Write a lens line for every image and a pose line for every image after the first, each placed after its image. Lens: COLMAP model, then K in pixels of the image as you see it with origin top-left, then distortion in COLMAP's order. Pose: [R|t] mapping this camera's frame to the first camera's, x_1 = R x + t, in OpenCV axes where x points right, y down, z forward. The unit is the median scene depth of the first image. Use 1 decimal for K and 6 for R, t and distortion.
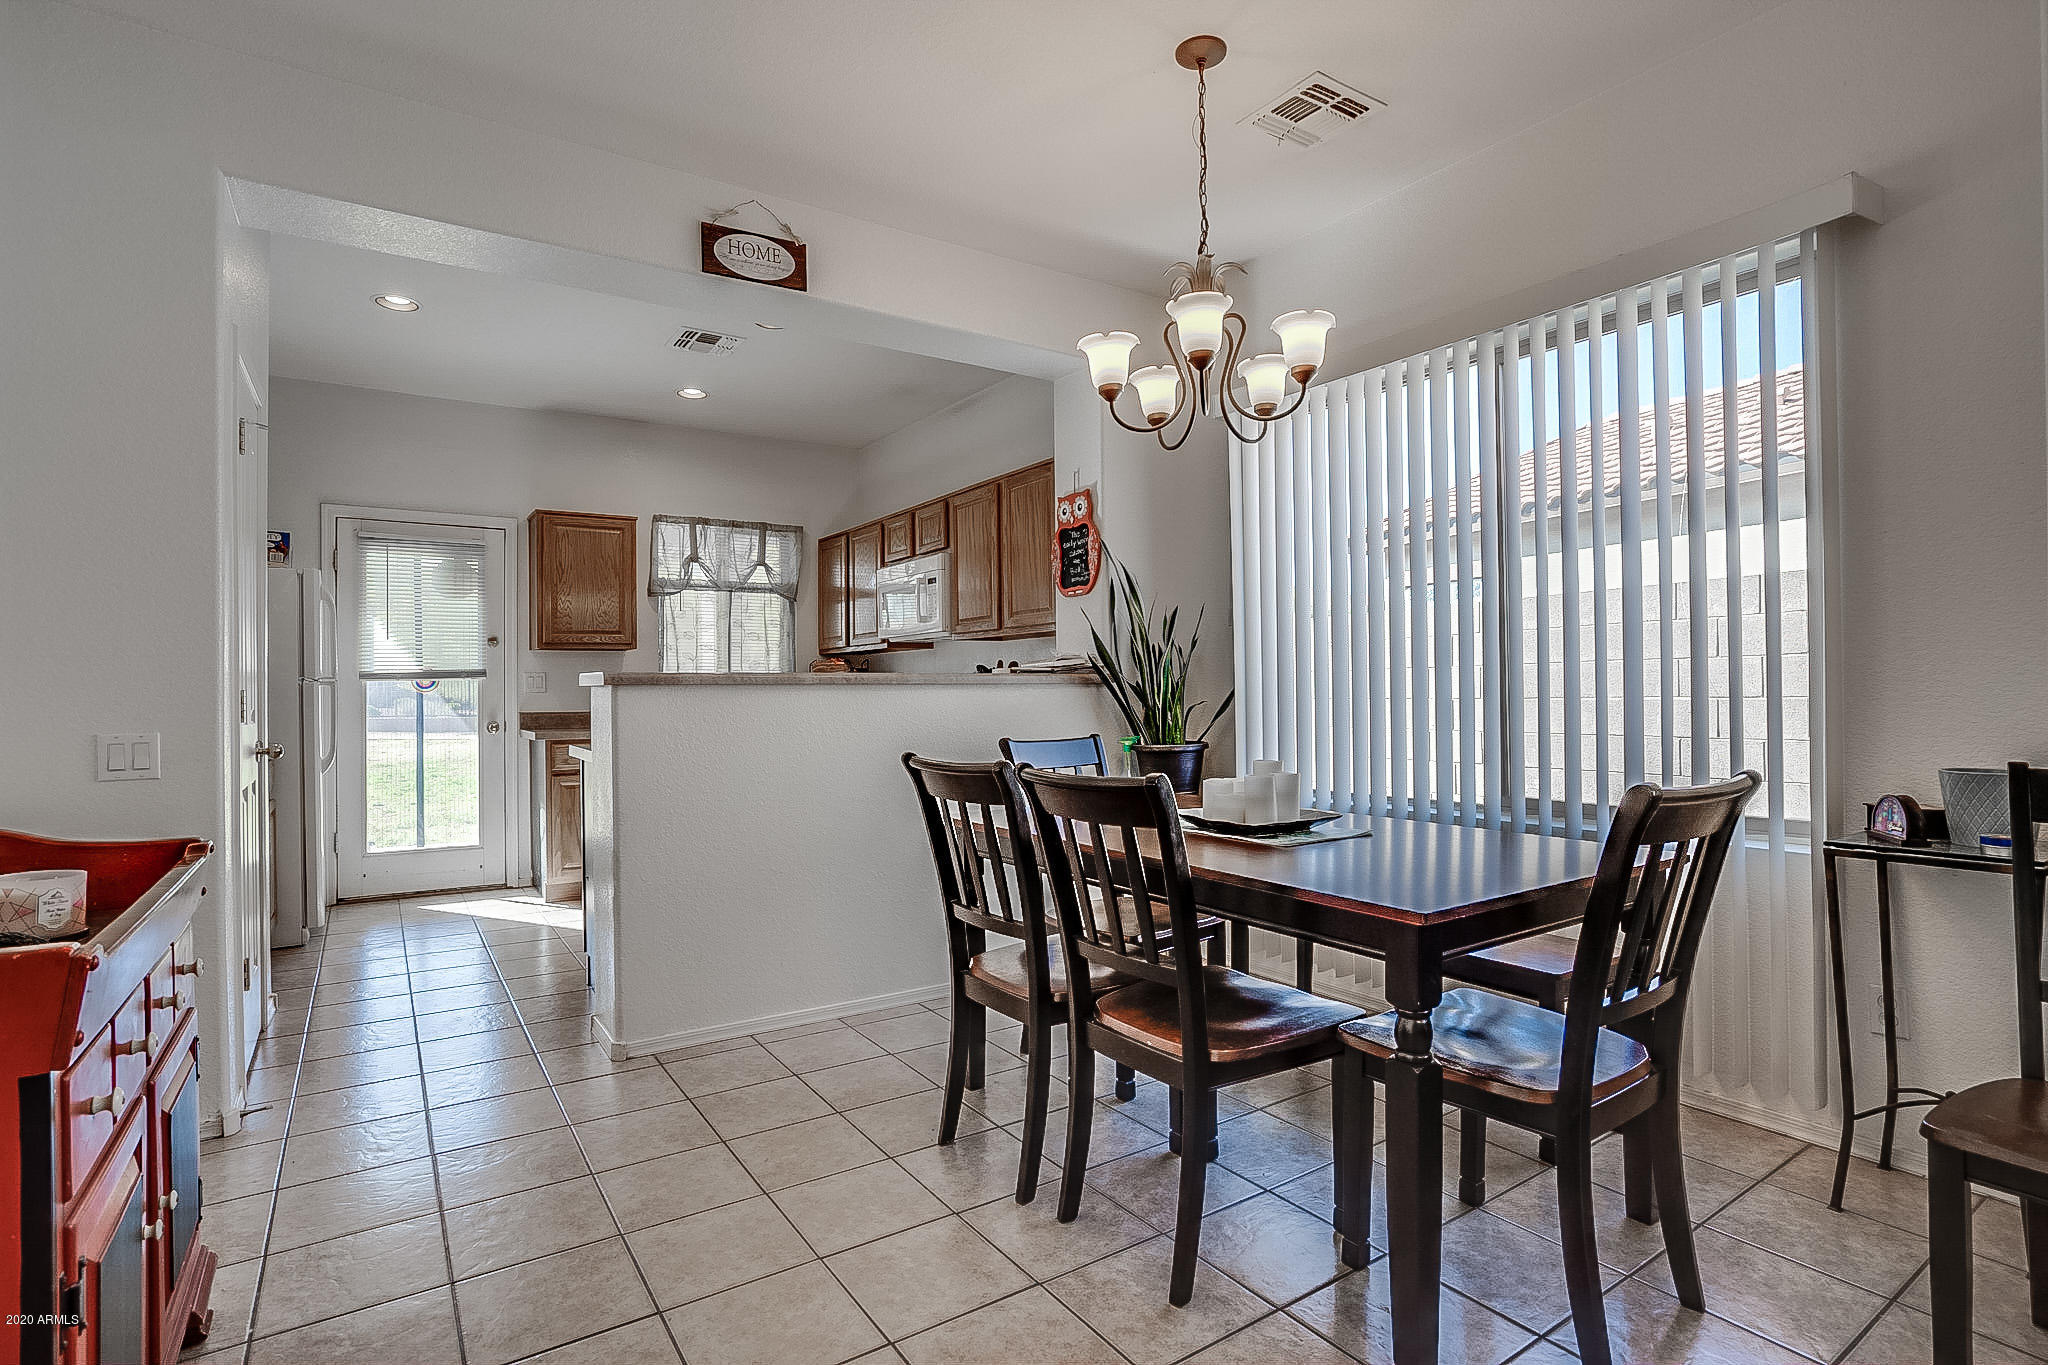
lens RADIAL K [[985.3, 0, 1011.4], [0, 985.3, 682.5], [0, 0, 1]] dist [-0.061228, 0.027252]
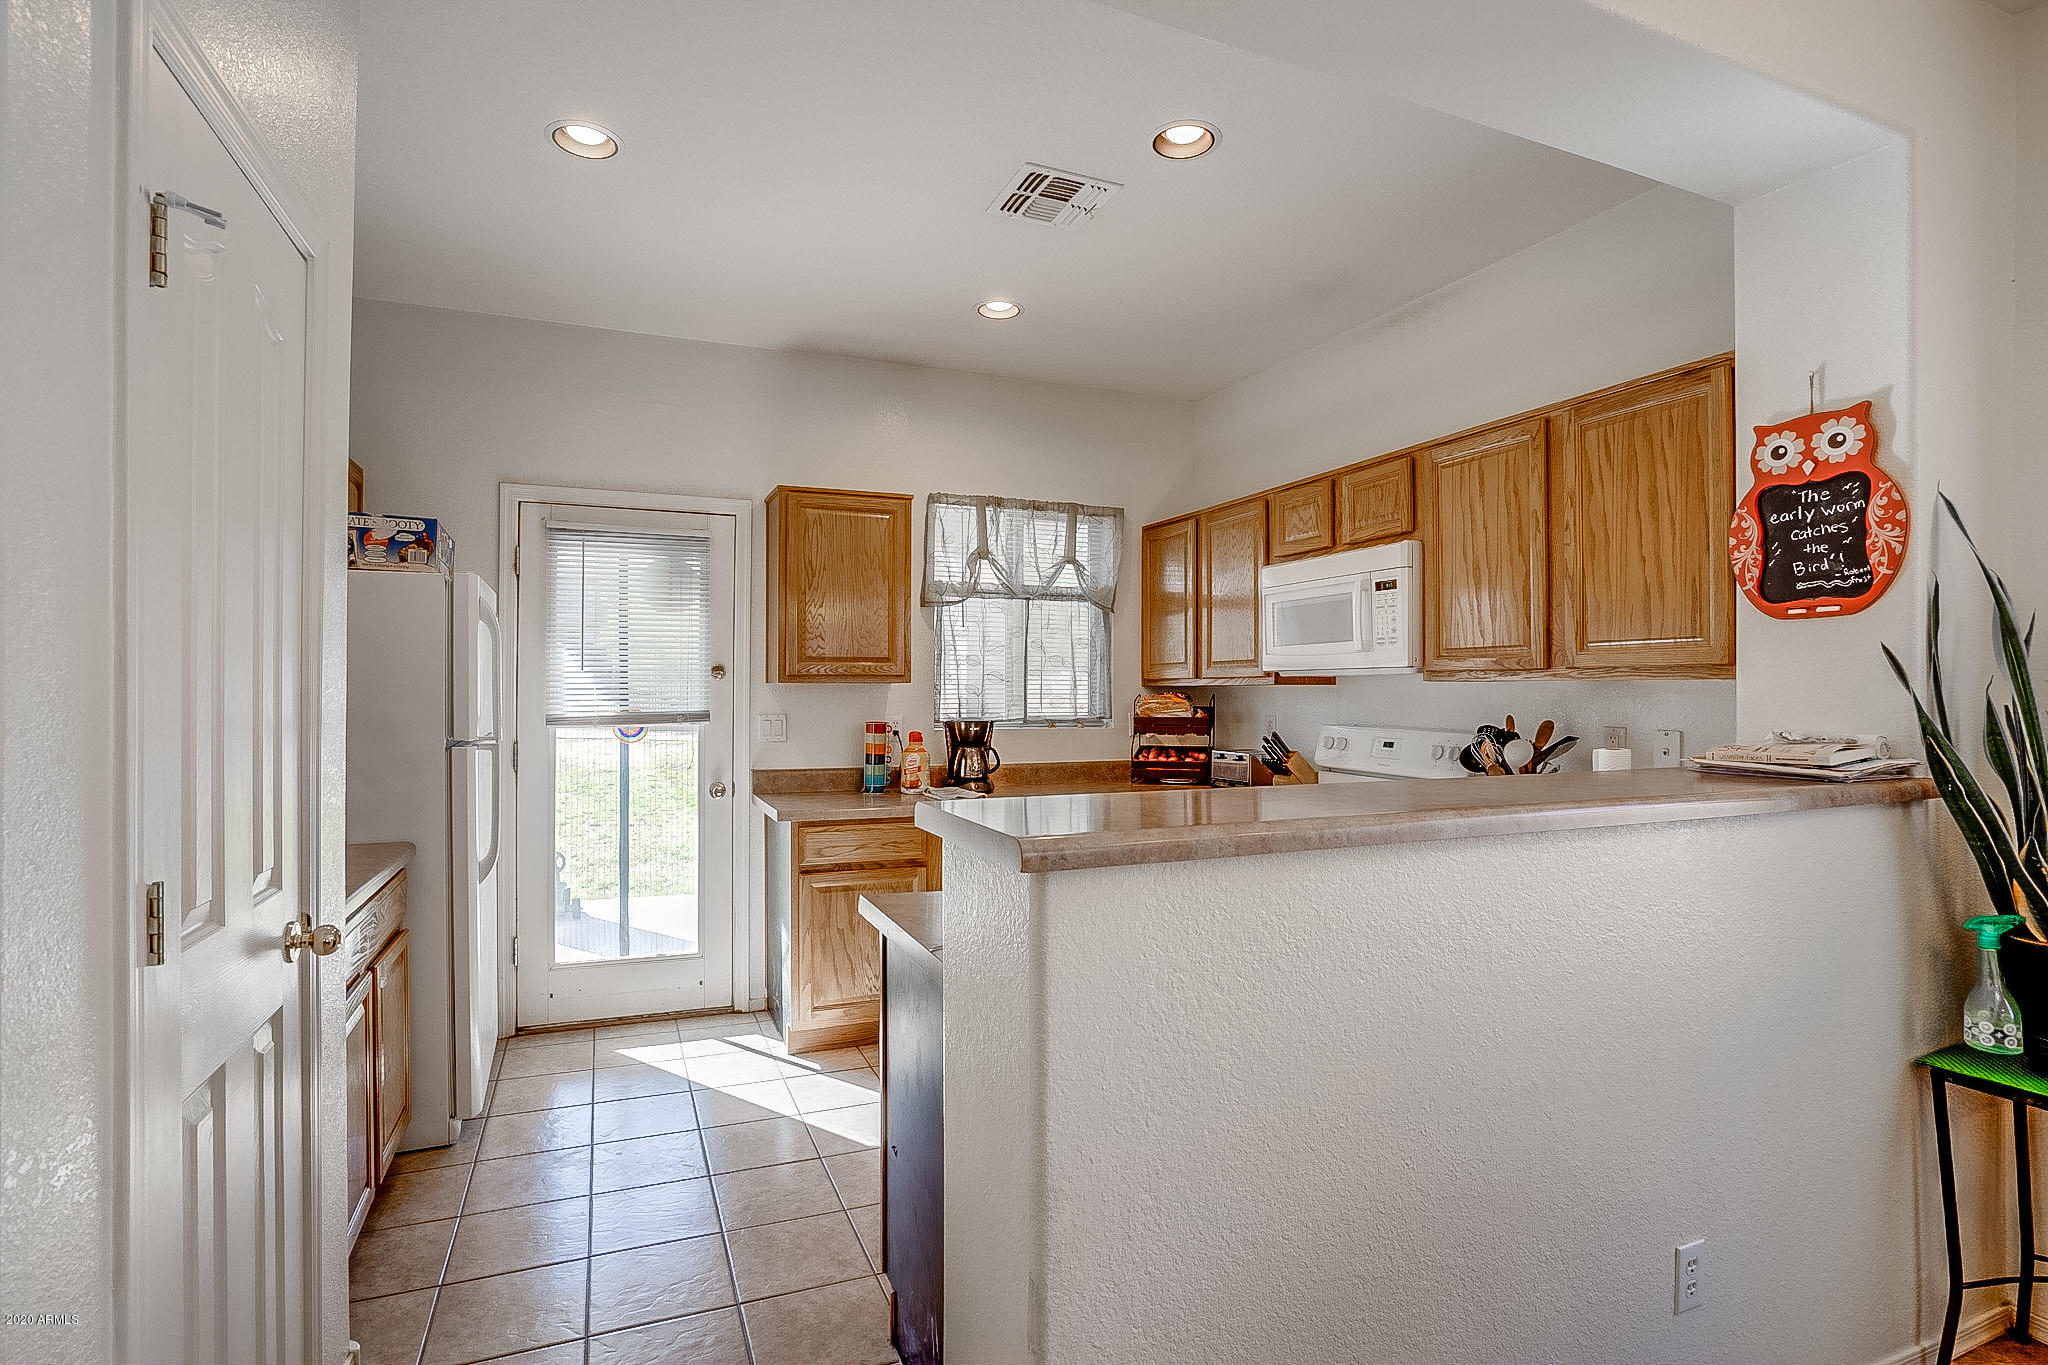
lens RADIAL K [[985.3, 0, 1011.4], [0, 985.3, 682.5], [0, 0, 1]] dist [-0.061228, 0.027252]
pose [[0.982079, 0.010659, -0.188166, -0.184725], [-0.010391, 0.999943, 0.002412, -0.038171], [0.188181, -0.000414, 0.982134, 0.327180]]
